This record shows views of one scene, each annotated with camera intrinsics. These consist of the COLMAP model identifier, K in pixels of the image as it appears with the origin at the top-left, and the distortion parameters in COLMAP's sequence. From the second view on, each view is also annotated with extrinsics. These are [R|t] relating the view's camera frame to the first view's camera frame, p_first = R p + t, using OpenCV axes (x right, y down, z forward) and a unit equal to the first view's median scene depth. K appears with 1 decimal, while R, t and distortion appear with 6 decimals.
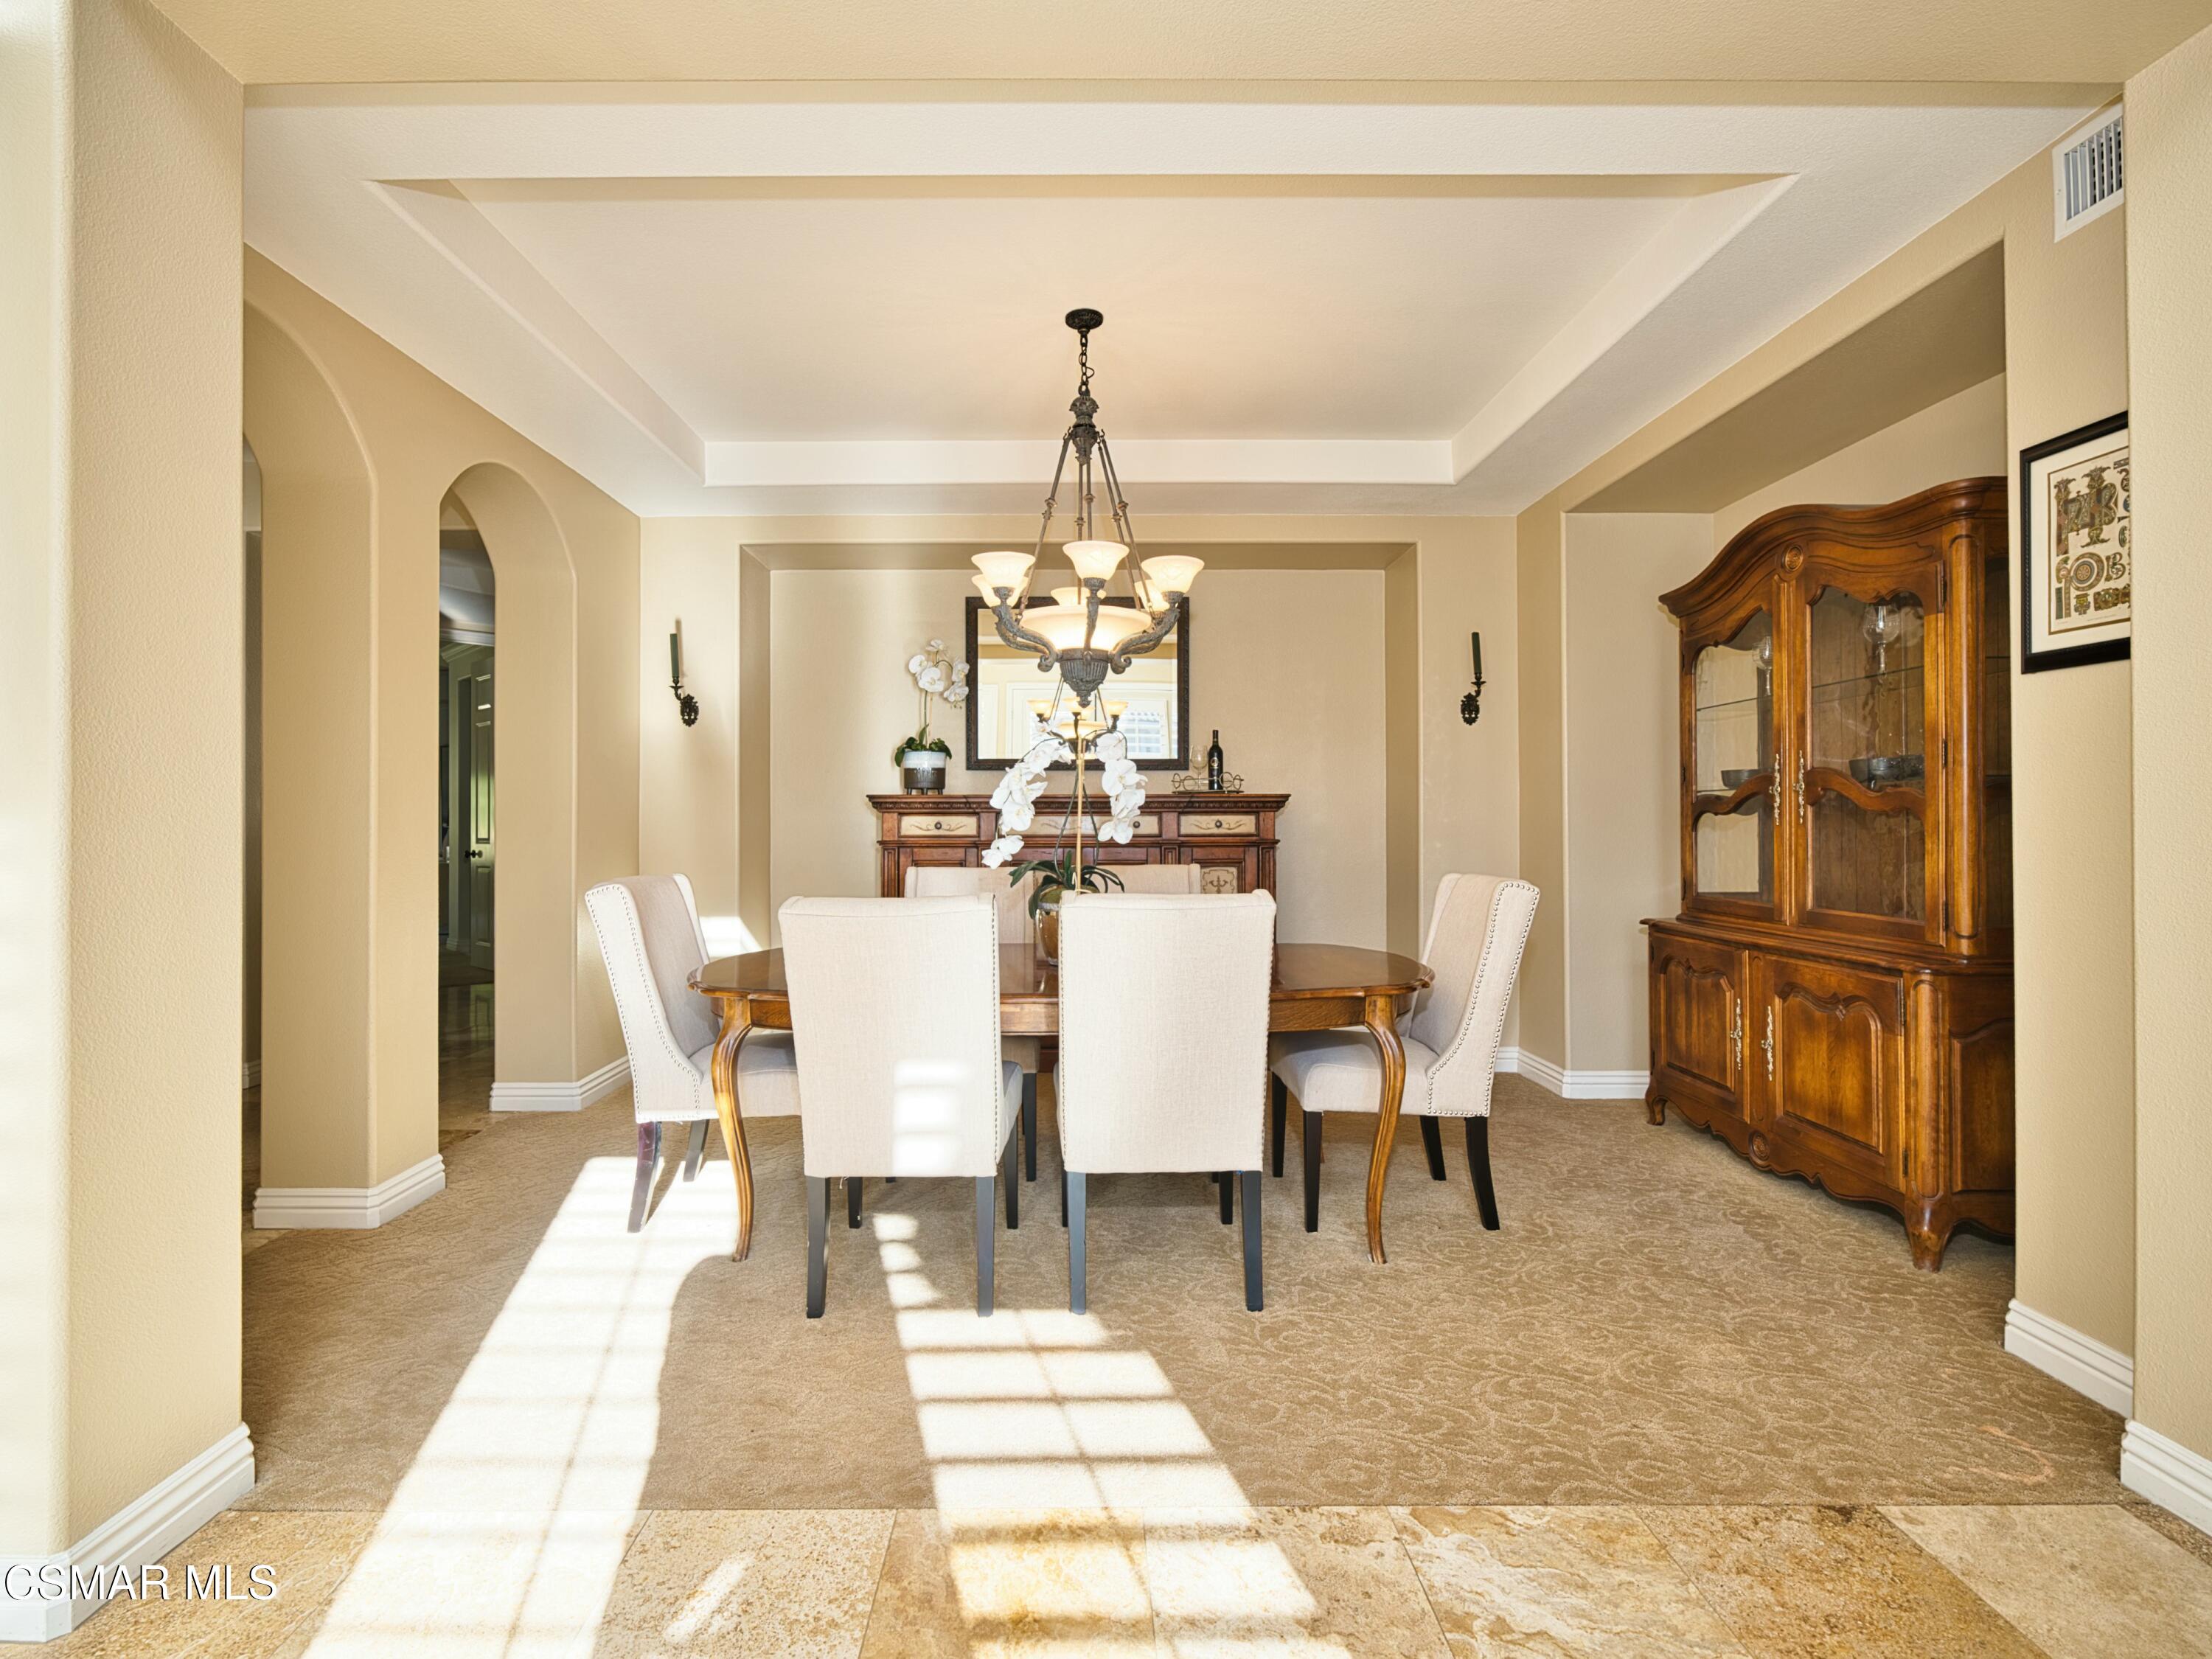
lens RADIAL K [[1051.9, 0, 1106.0], [0, 1051.9, 829.5], [0, 0, 1]] dist [-0.007855, 0.001636]
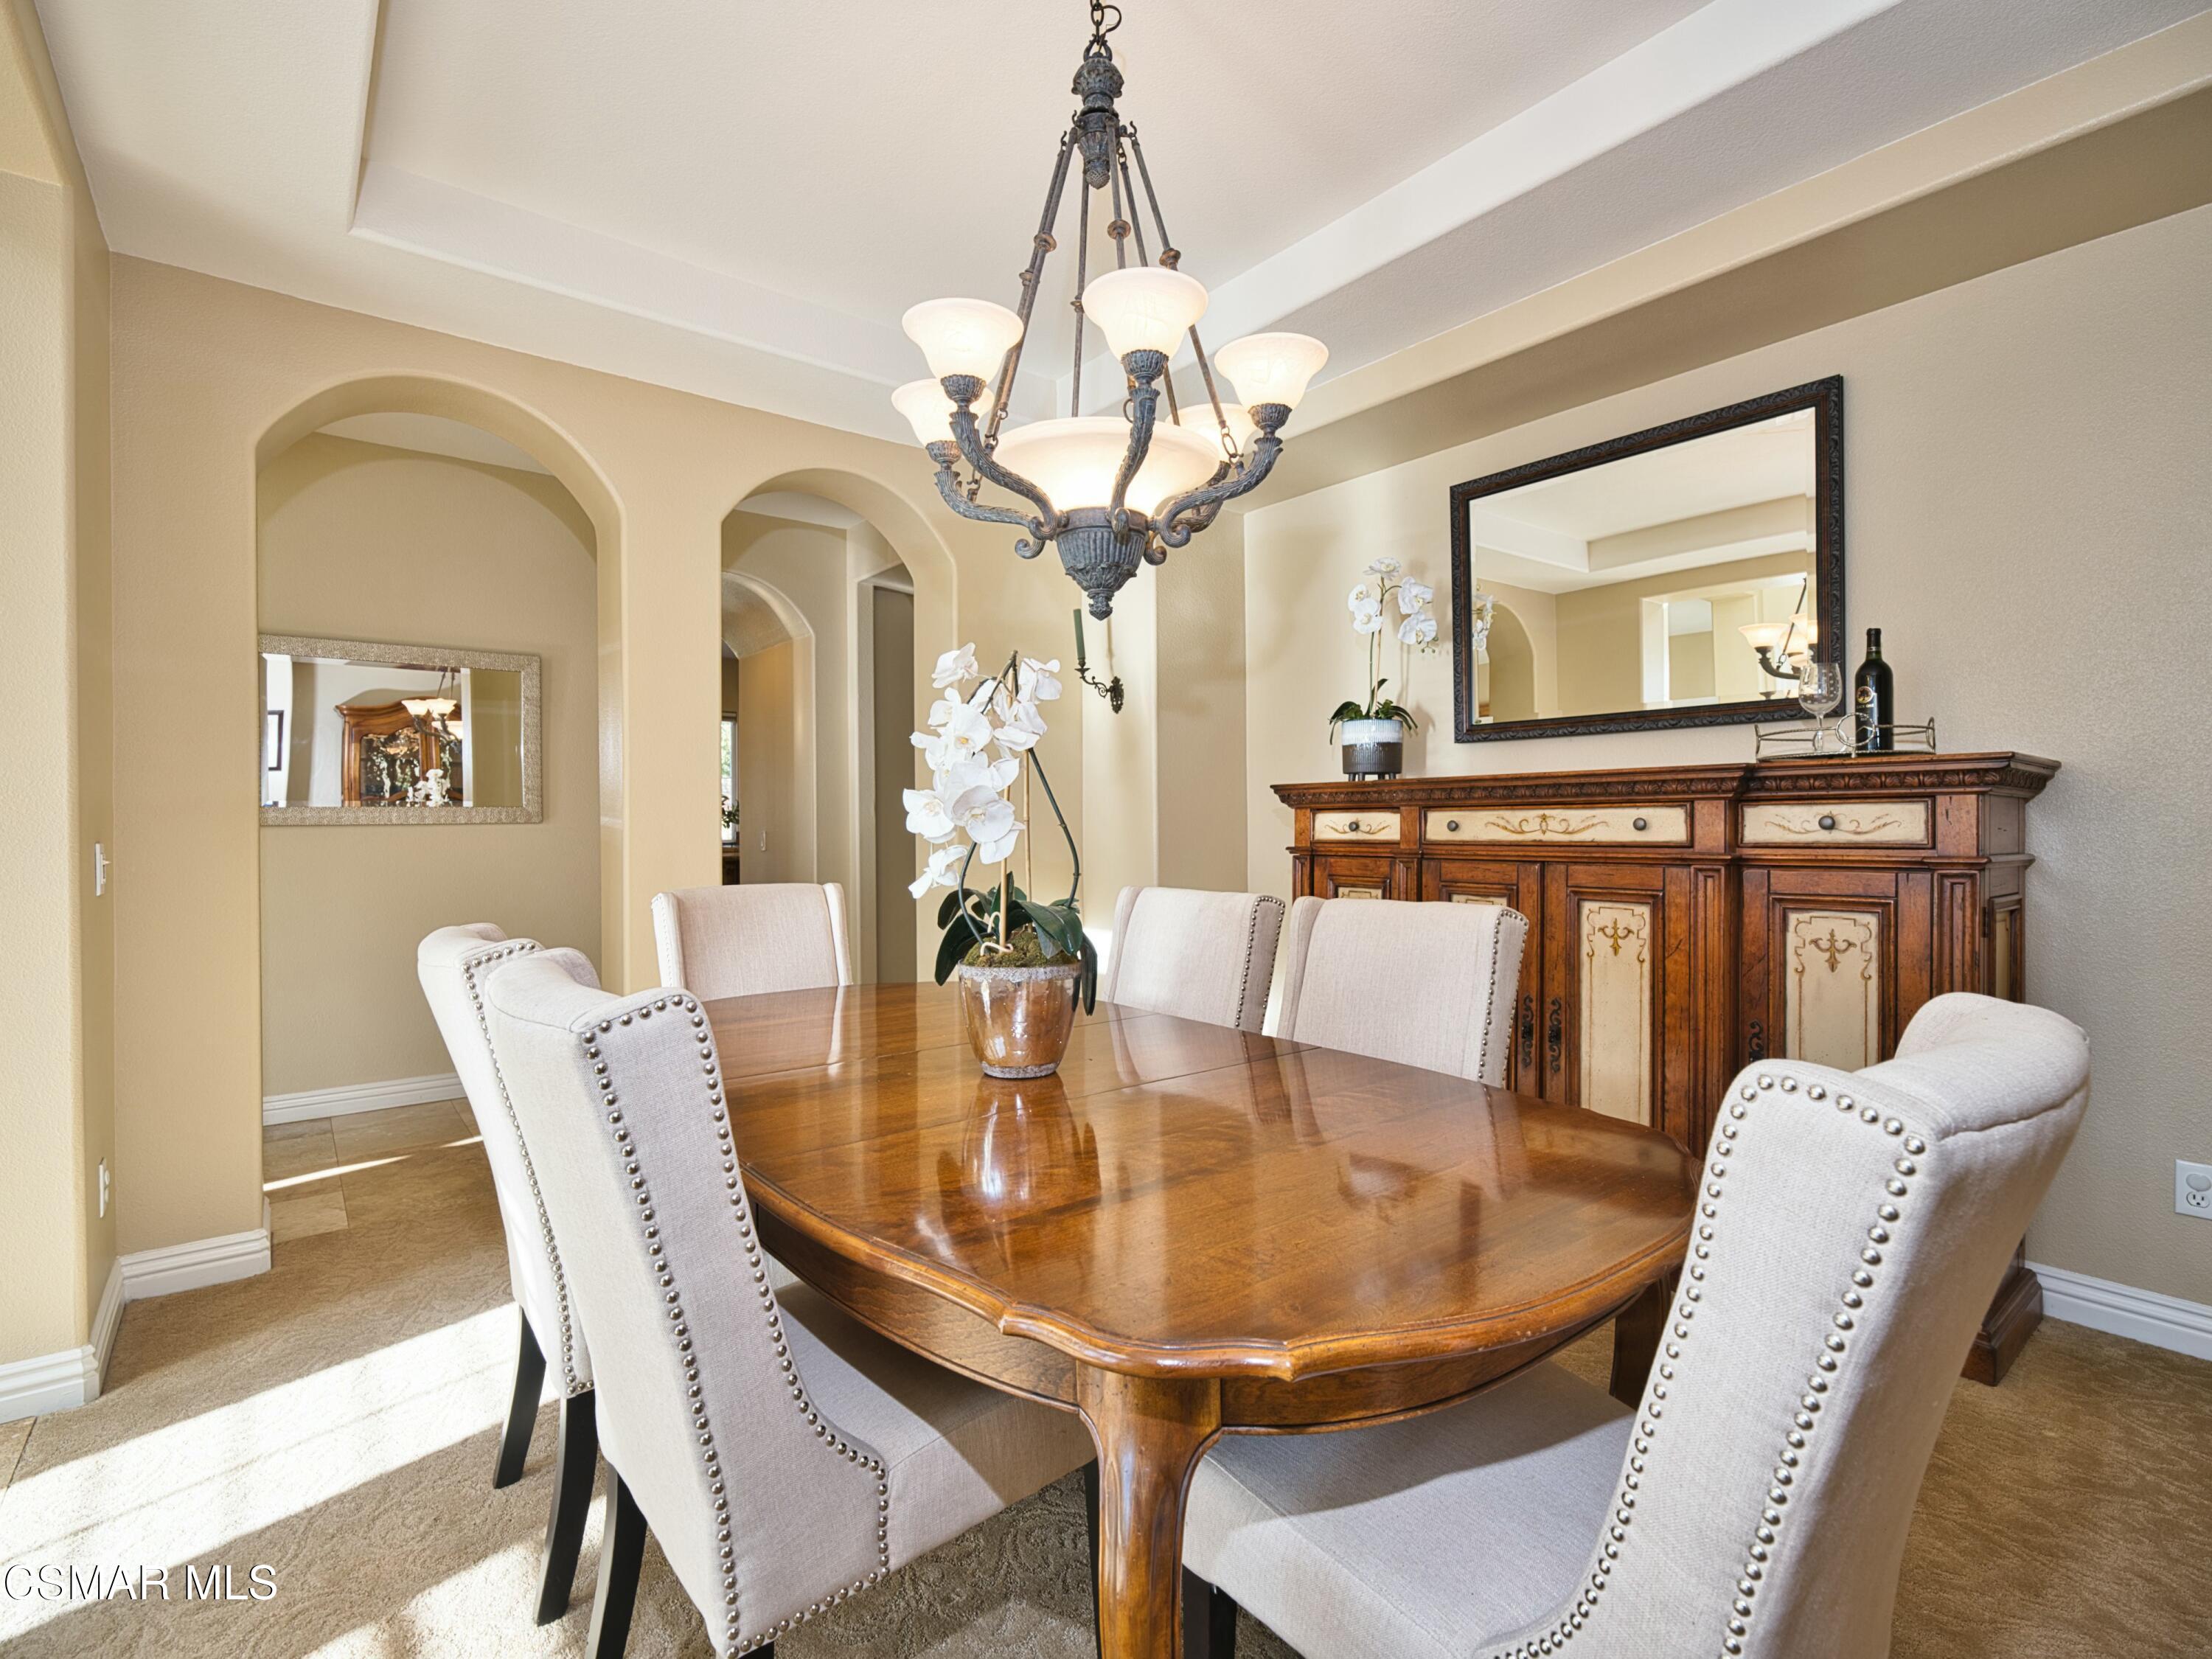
lens RADIAL K [[1049.3, 0, 1102.0], [0, 1049.3, 838.4], [0, 0, 1]] dist [-0.004738, -0.000009]
pose [[0.612125, 0.009229, -0.790707, 0.426391], [-0.000513, 0.999936, 0.011274, -0.004752], [0.790761, -0.006495, 0.612091, 0.667332]]
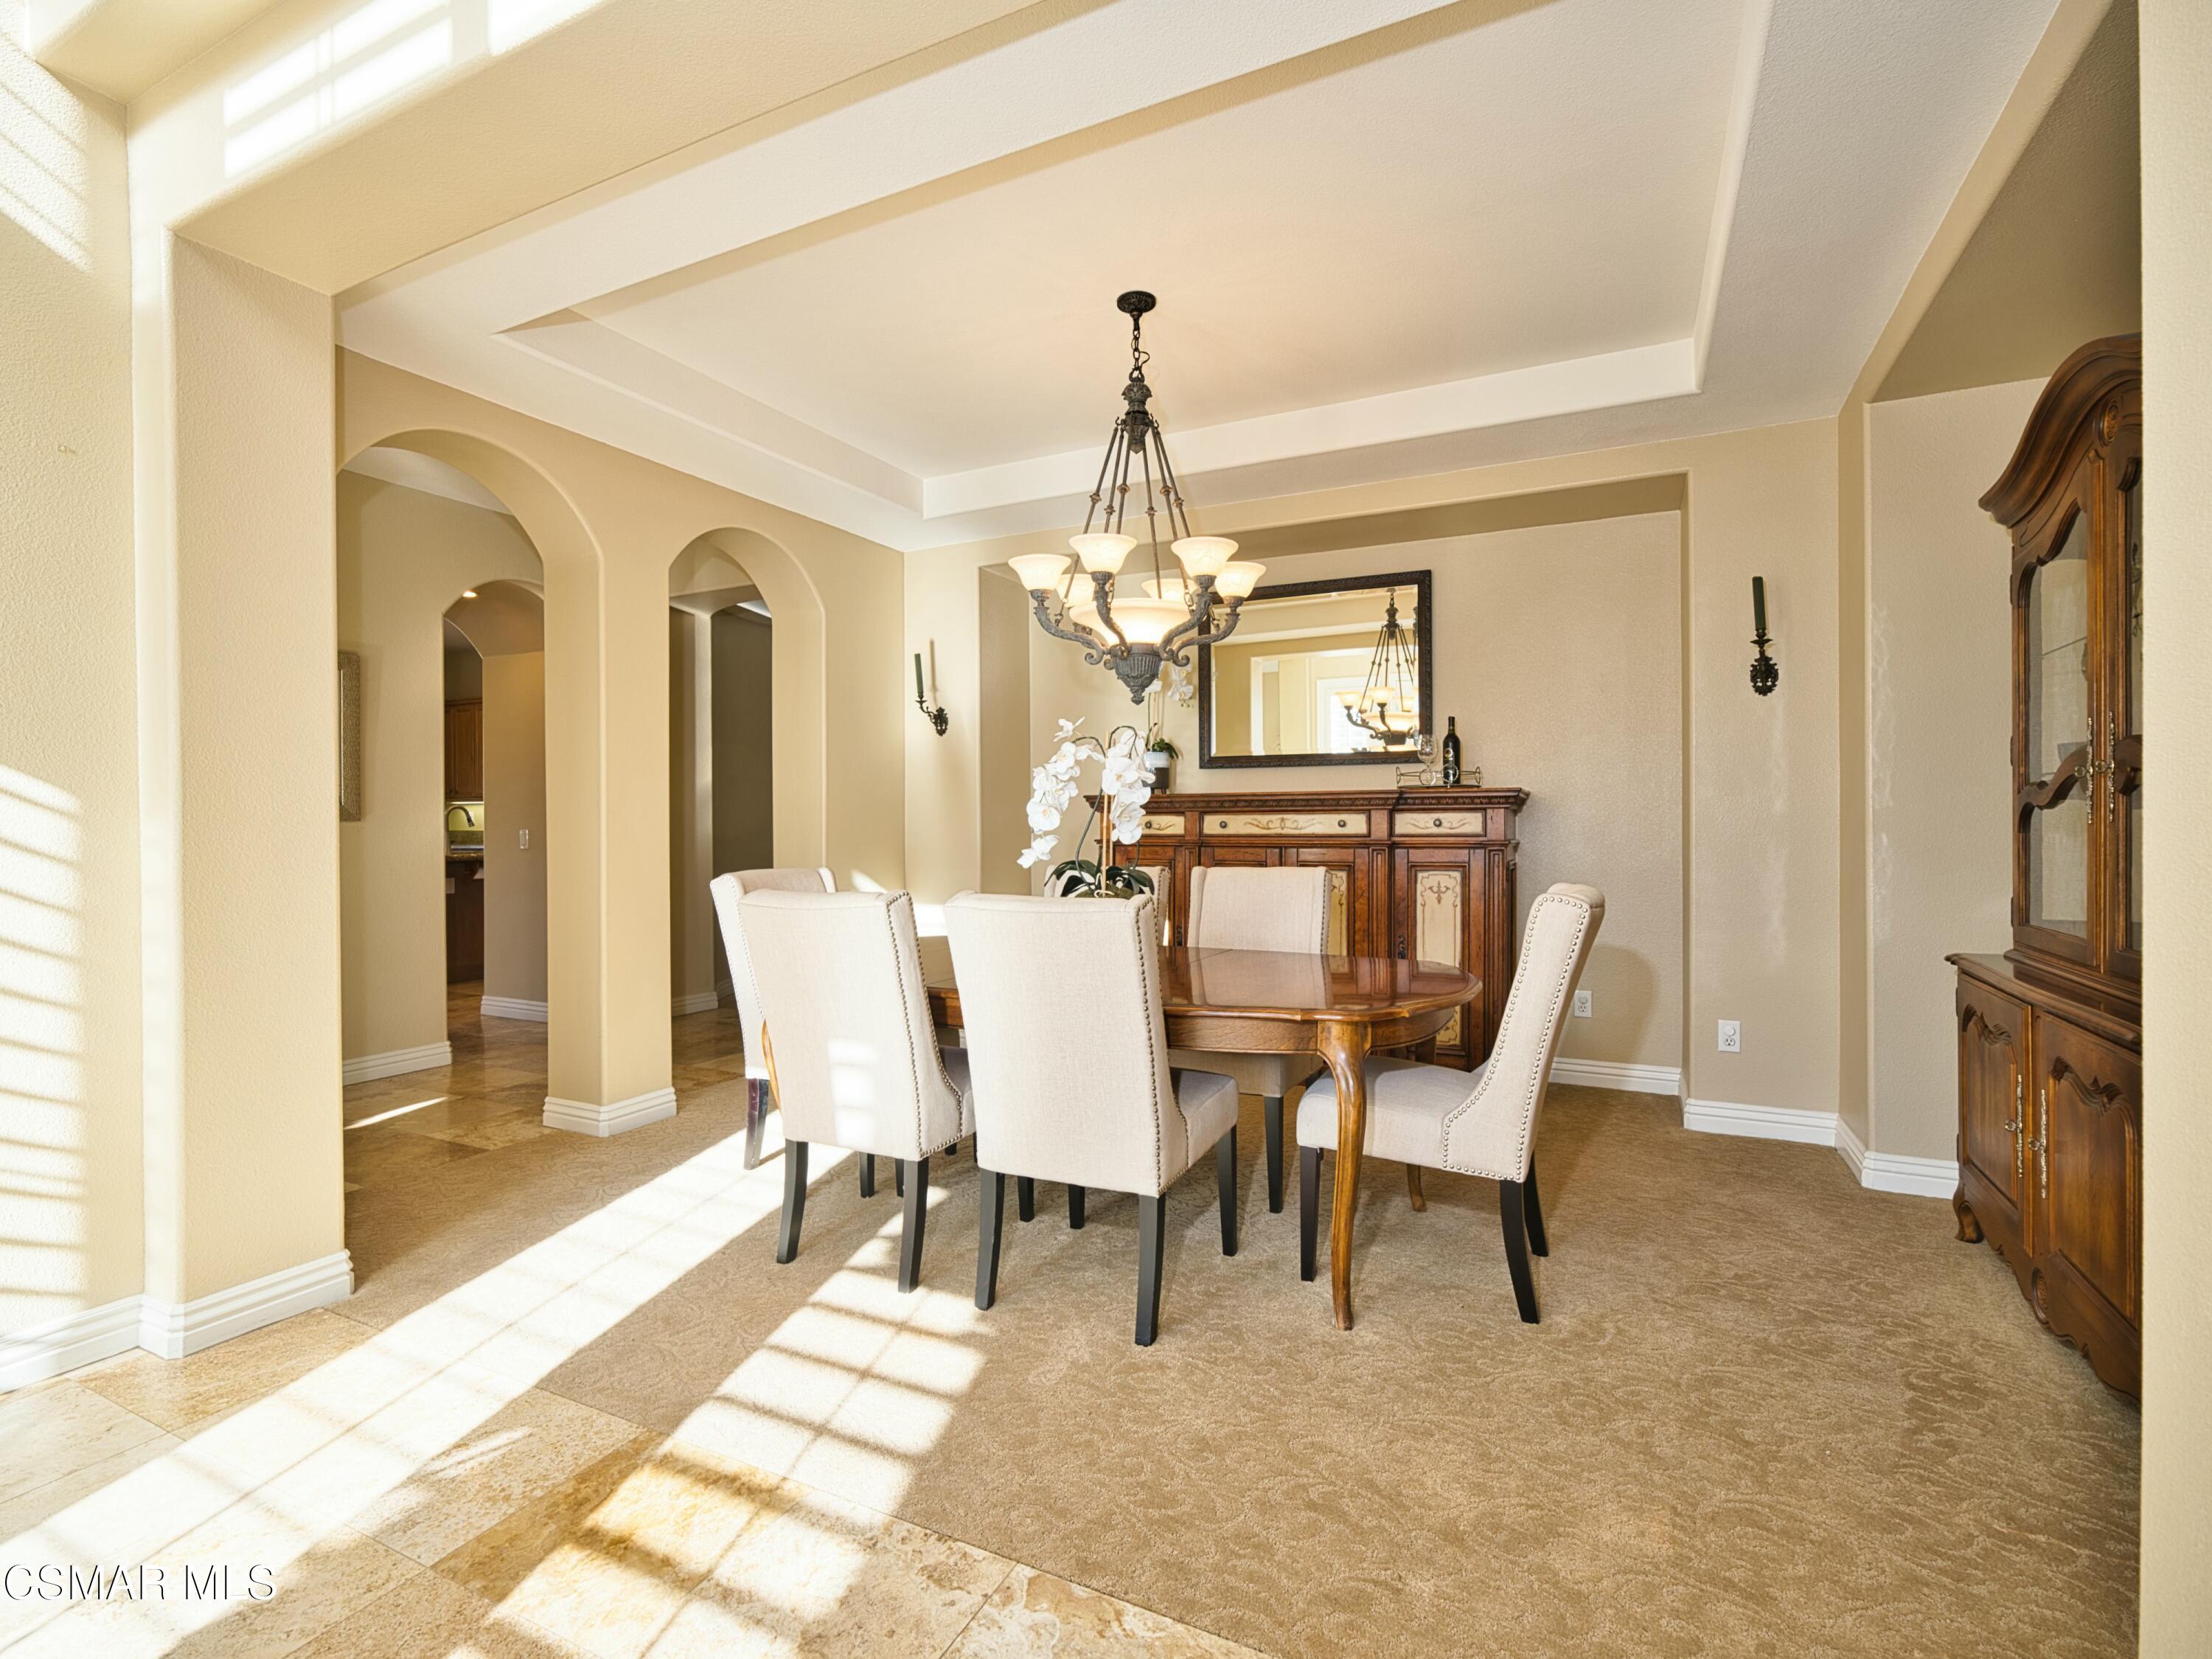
lens RADIAL K [[1061.6, 0, 1108.4], [0, 1061.6, 839.9], [0, 0, 1]] dist [-0.005745, -0.000181]
pose [[0.890270, 0.006506, -0.455386, 0.403470], [-0.001043, 0.999924, 0.012247, -0.002069], [0.455431, -0.010428, 0.890210, 0.112086]]
